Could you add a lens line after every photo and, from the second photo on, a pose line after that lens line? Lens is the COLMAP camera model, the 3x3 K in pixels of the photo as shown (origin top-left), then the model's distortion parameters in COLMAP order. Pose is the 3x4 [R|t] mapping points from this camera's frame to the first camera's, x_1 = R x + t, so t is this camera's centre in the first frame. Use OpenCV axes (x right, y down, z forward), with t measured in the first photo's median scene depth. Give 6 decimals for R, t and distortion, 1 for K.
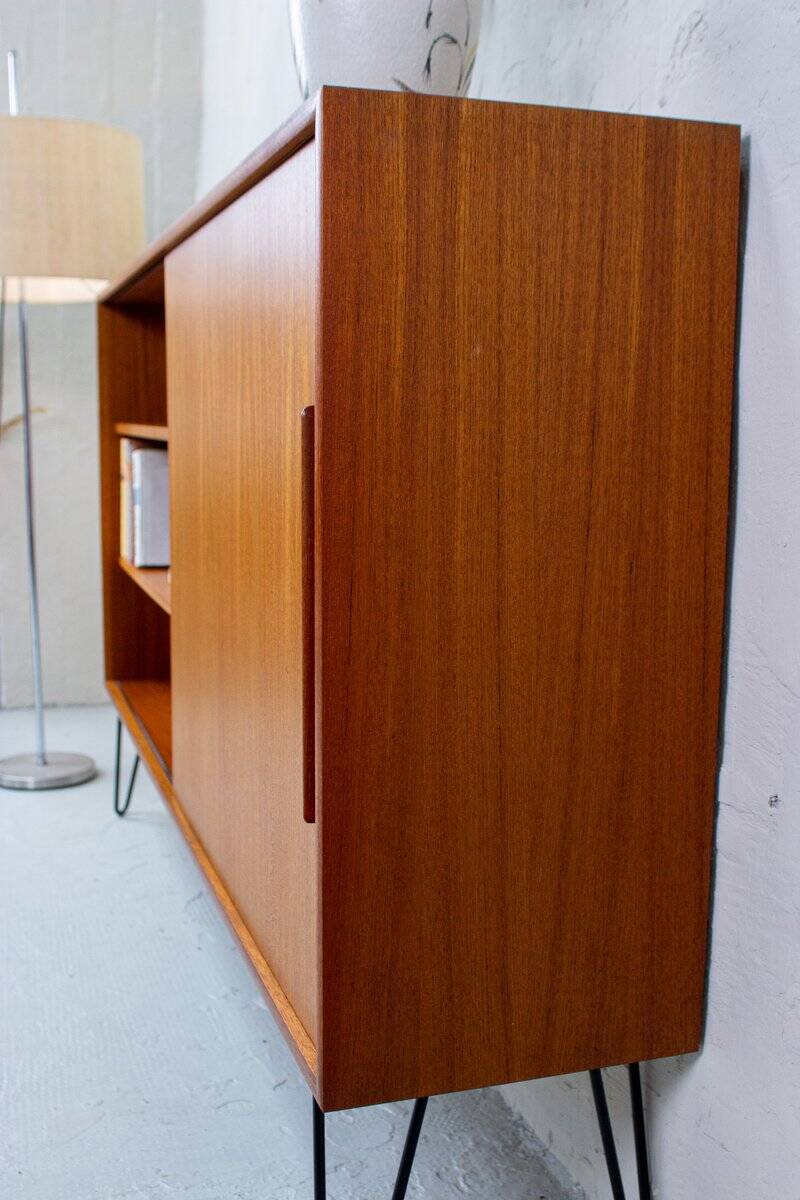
lens RADIAL K [[1313.7, 0, 402.5], [0, 1313.7, 603.8], [0, 0, 1]] dist [-0.080397, 0.000000]
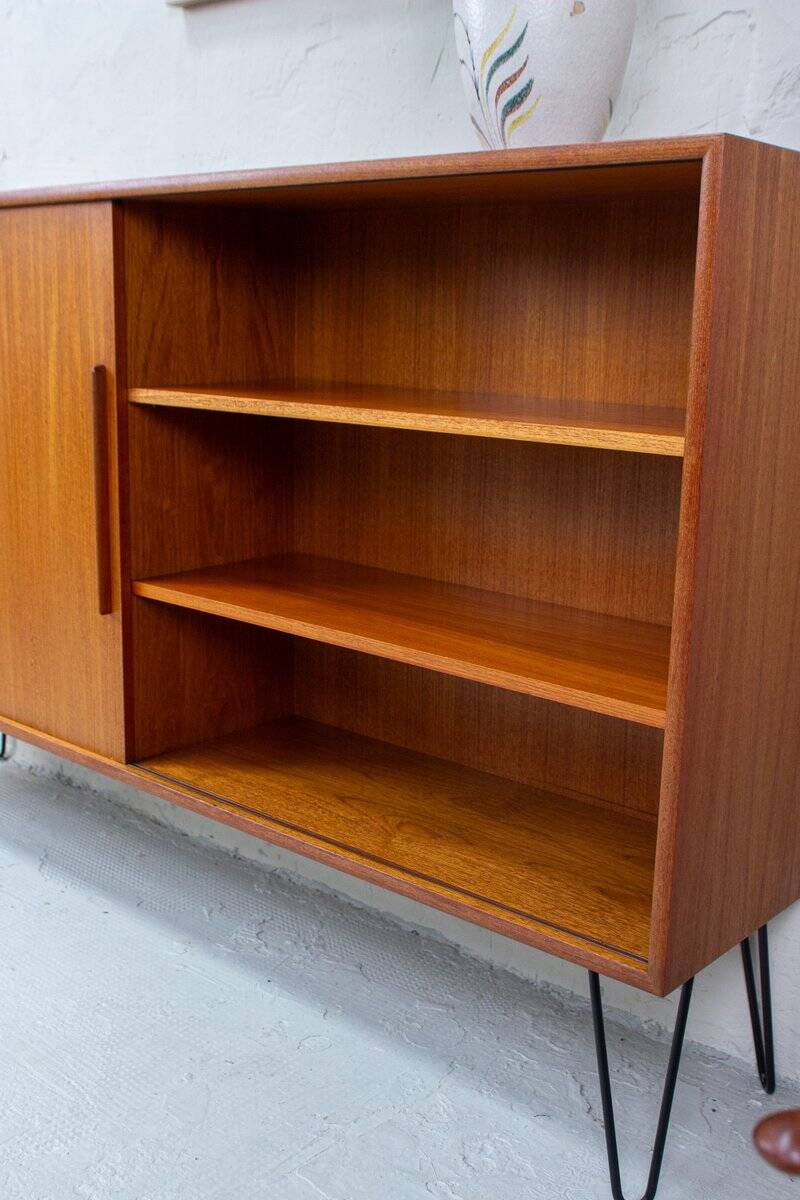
lens RADIAL K [[1313.7, 0, 404.7], [0, 1313.7, 600.3], [0, 0, 1]] dist [-0.080397, 0.000000]
pose [[0.861179, -0.100131, 0.498342, -0.837846], [0.056851, 0.993228, 0.101324, -0.107653], [-0.505112, -0.058927, 0.861040, 0.113350]]
